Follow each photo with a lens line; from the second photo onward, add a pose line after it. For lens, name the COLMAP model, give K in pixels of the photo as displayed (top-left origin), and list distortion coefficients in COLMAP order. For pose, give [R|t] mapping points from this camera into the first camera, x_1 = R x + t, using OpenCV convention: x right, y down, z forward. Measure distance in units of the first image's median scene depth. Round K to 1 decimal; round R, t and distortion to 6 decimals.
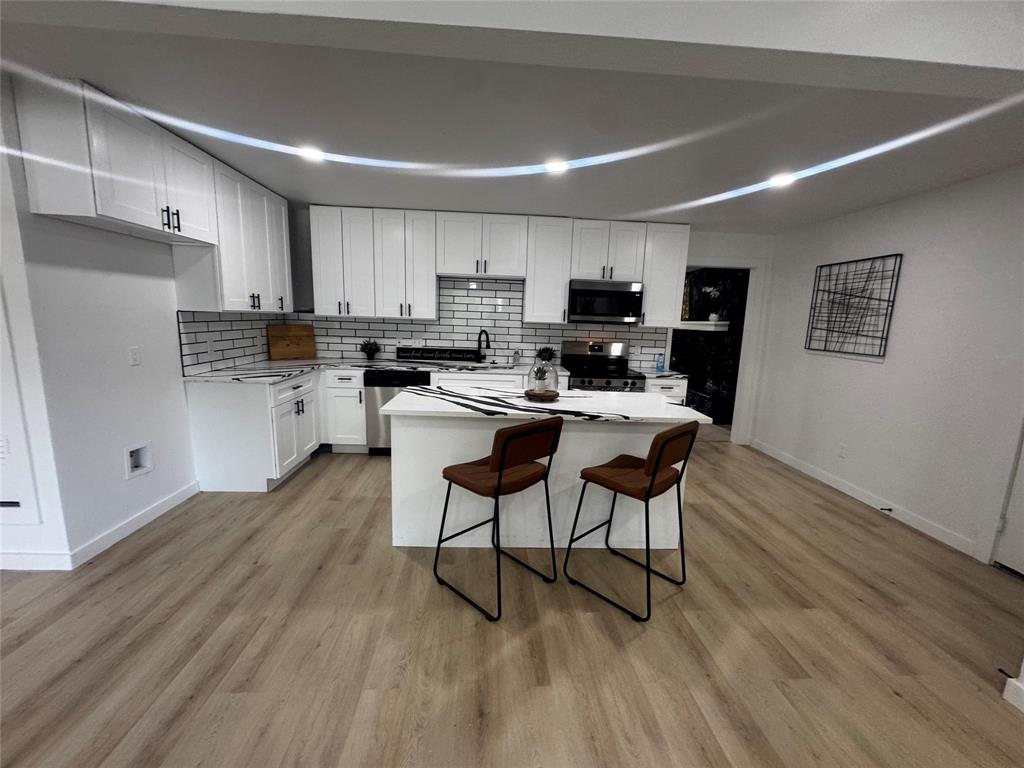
lens RADIAL K [[414.2, 0, 512.0], [0, 414.2, 385.4], [0, 0, 1]] dist [0.001529, 0.000176]
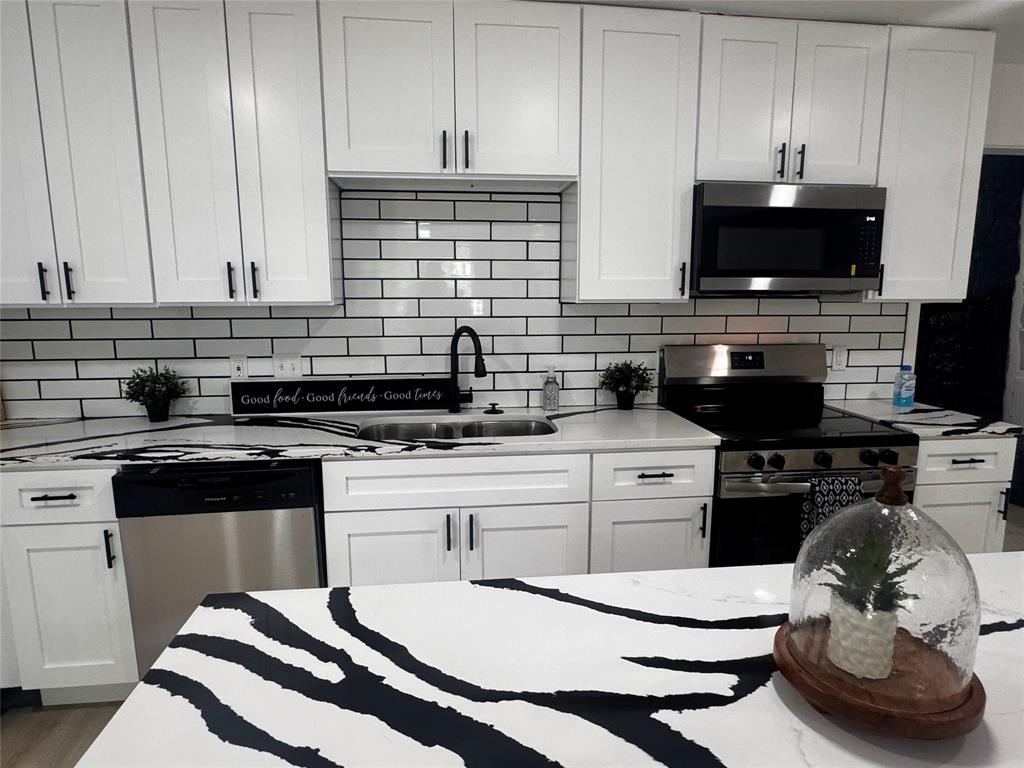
lens RADIAL K [[601.0, 0, 508.6], [0, 601.0, 382.9], [0, 0, 1]] dist [-0.003883, -0.000552]
pose [[0.996435, -0.048773, 0.068830, -0.068342], [0.049863, 0.998655, -0.014204, -0.071970], [-0.068045, 0.017585, 0.997527, 0.448924]]
